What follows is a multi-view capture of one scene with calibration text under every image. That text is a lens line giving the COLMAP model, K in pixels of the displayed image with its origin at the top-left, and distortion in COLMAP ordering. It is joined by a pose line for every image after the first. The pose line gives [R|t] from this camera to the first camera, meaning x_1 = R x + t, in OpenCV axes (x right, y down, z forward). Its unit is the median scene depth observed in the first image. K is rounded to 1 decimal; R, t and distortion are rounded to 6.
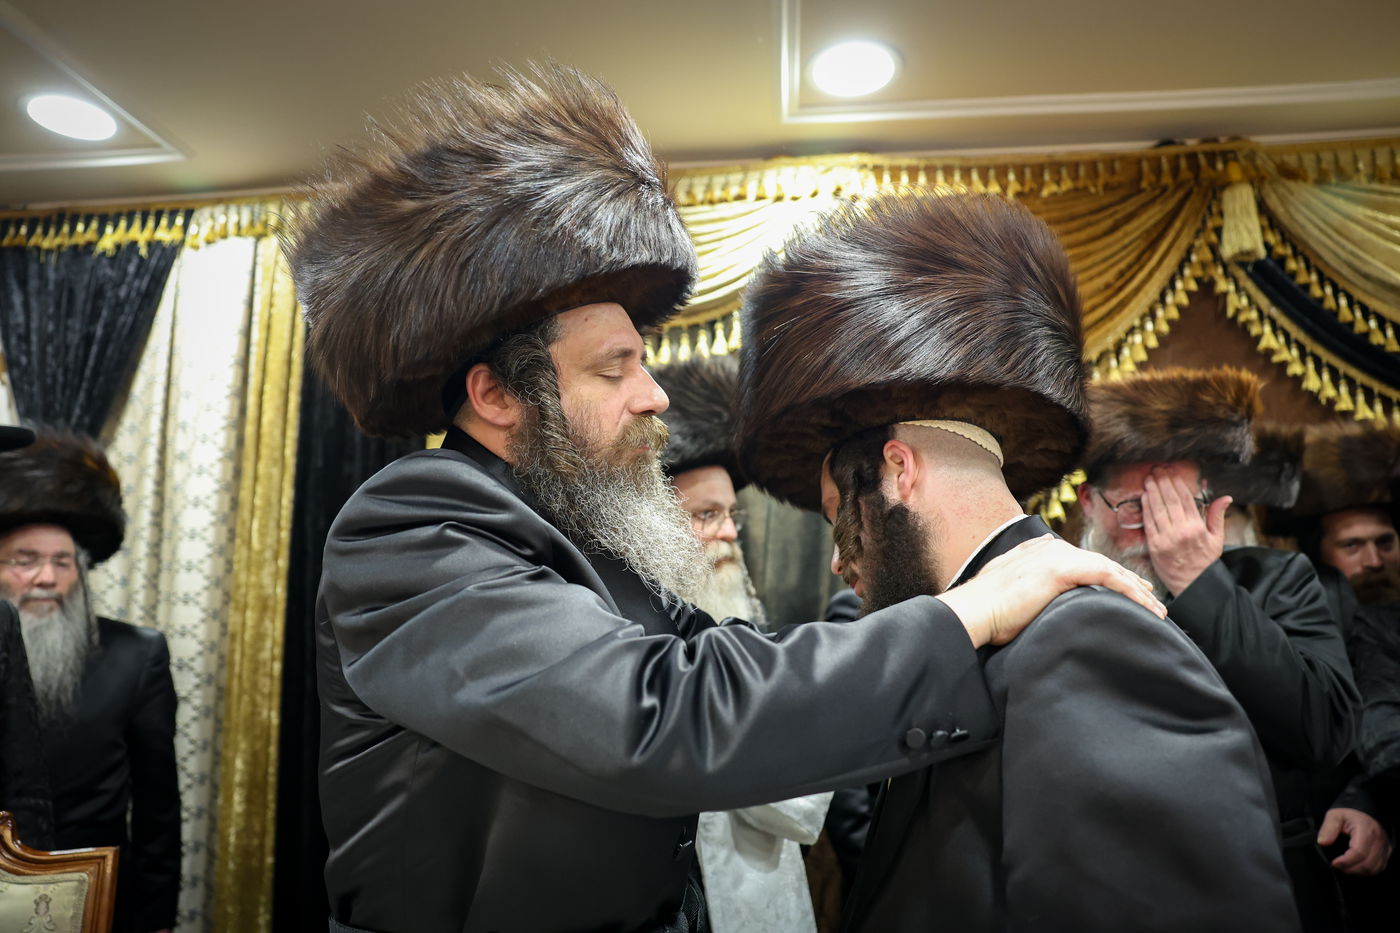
lens RADIAL K [[846.8, 0, 735.0], [0, 846.8, 494.7], [0, 0, 1]] dist [-0.075915, 0.033941]
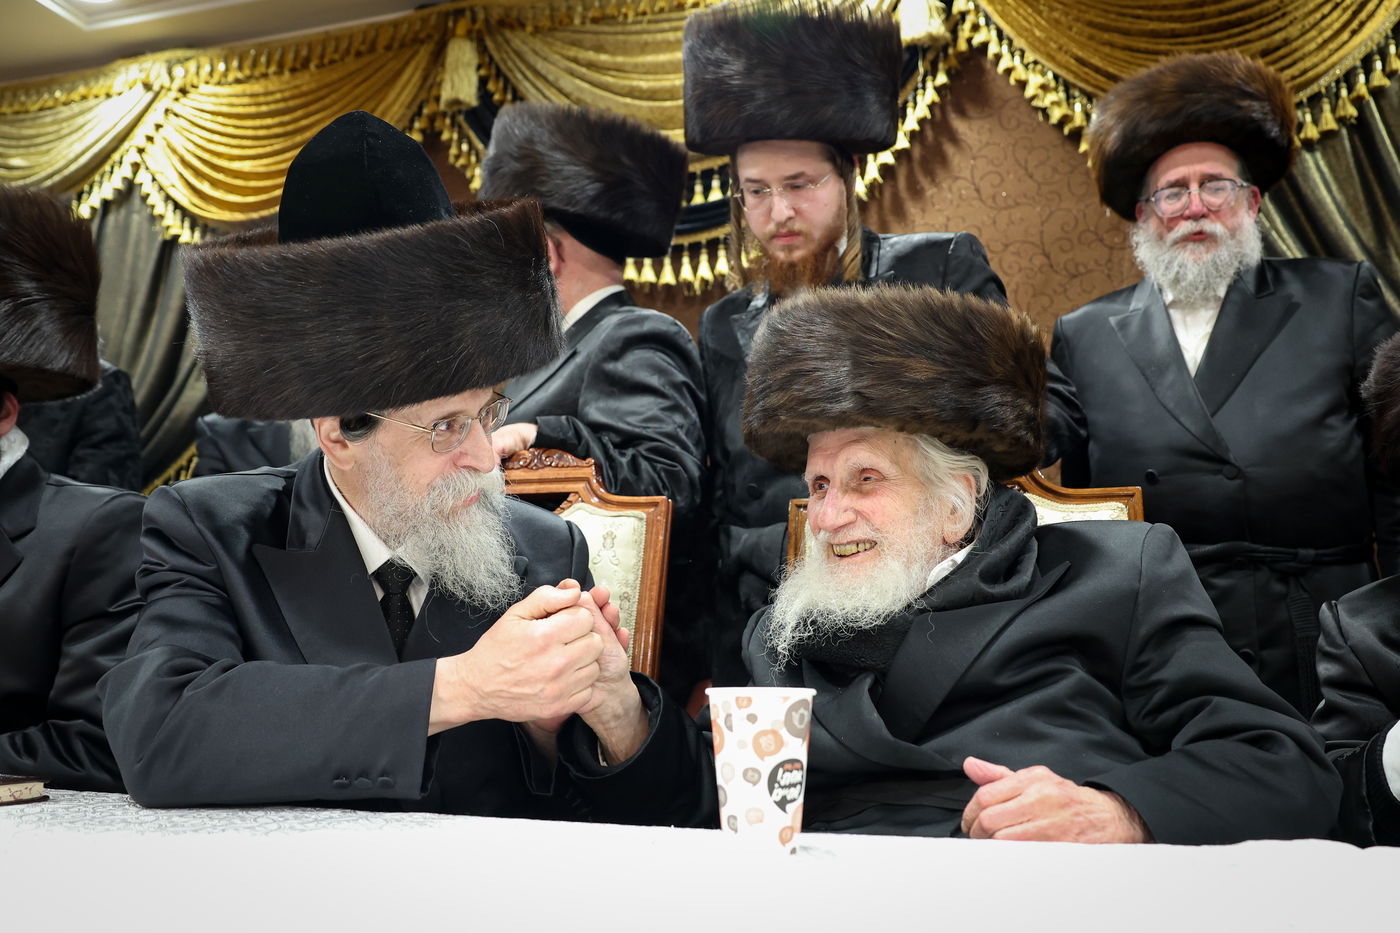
lens RADIAL K [[1155.1, 0, 694.8], [0, 1155.1, 437.8], [0, 0, 1]] dist [-0.071753, 0.025442]
pose [[0.981282, -0.017043, -0.191821, 1.170847], [0.009511, 0.999150, -0.040122, 0.197814], [0.192342, 0.037546, 0.980609, -0.370359]]
